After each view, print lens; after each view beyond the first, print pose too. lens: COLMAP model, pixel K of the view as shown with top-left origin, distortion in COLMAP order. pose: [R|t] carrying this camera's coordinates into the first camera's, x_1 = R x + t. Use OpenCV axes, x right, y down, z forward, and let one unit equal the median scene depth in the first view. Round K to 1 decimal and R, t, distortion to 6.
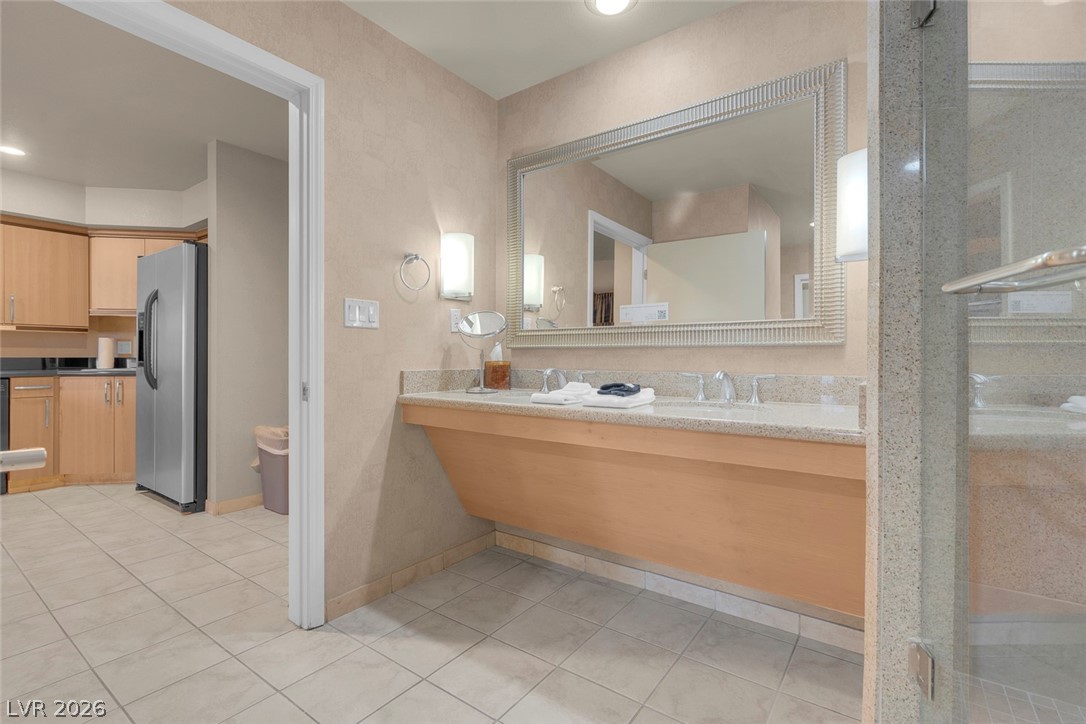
lens RADIAL K [[495.9, 0, 535.4], [0, 495.9, 359.2], [0, 0, 1]] dist [-0.005052, 0.003051]
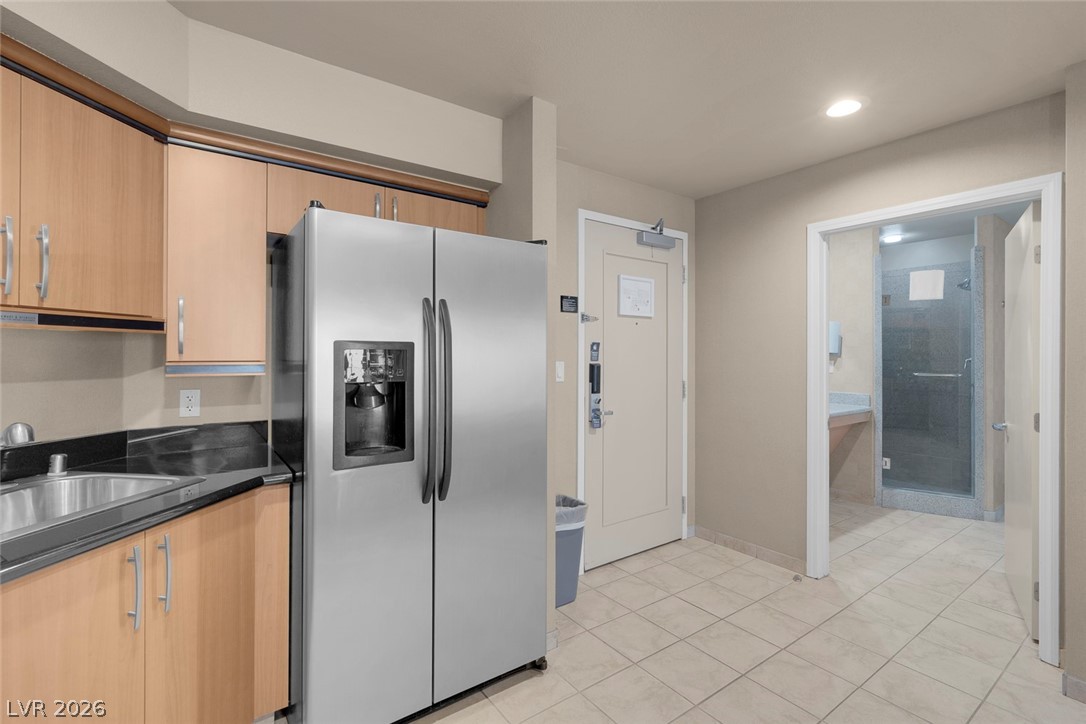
lens RADIAL K [[495.9, 0, 540.7], [0, 495.9, 352.5], [0, 0, 1]] dist [-0.005052, 0.003051]
pose [[0.305575, 0.000200, 0.952168, -2.082948], [-0.000436, 1.000000, -0.000071, -0.151317], [-0.952168, -0.000393, 0.305576, 1.285143]]
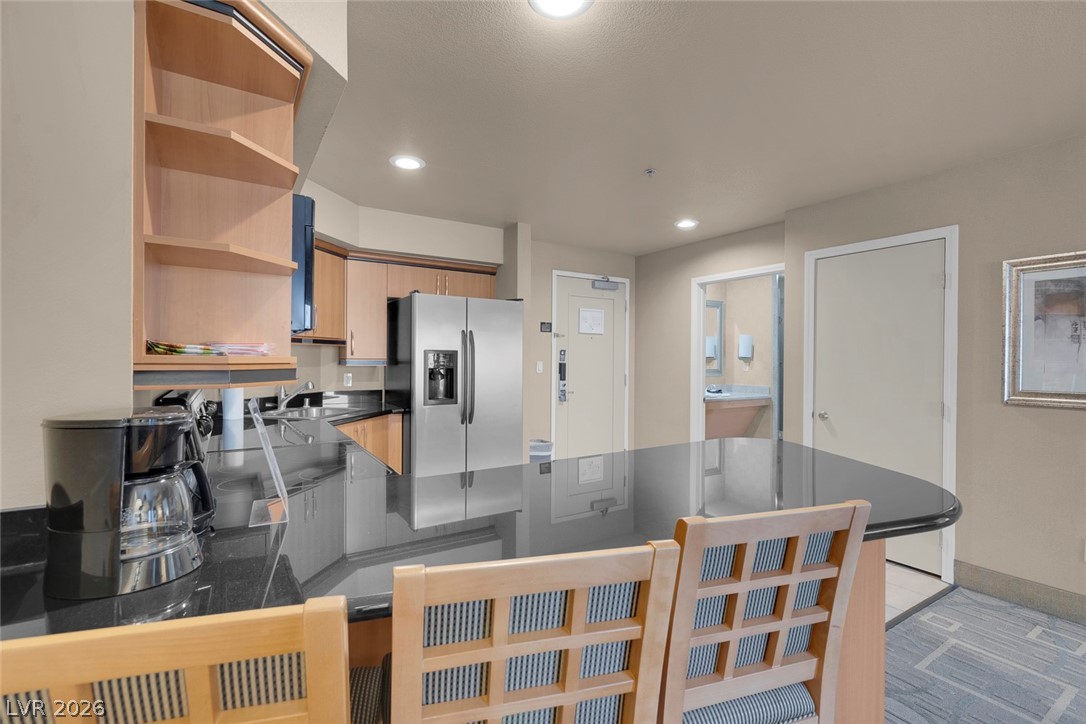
lens RADIAL K [[495.9, 0, 543.1], [0, 495.9, 358.7], [0, 0, 1]] dist [-0.005052, 0.003051]
pose [[0.359508, -0.001622, 0.933140, -2.949461], [-0.003911, 0.999987, 0.003245, -0.145099], [-0.933134, -0.004816, 0.359497, 0.790618]]
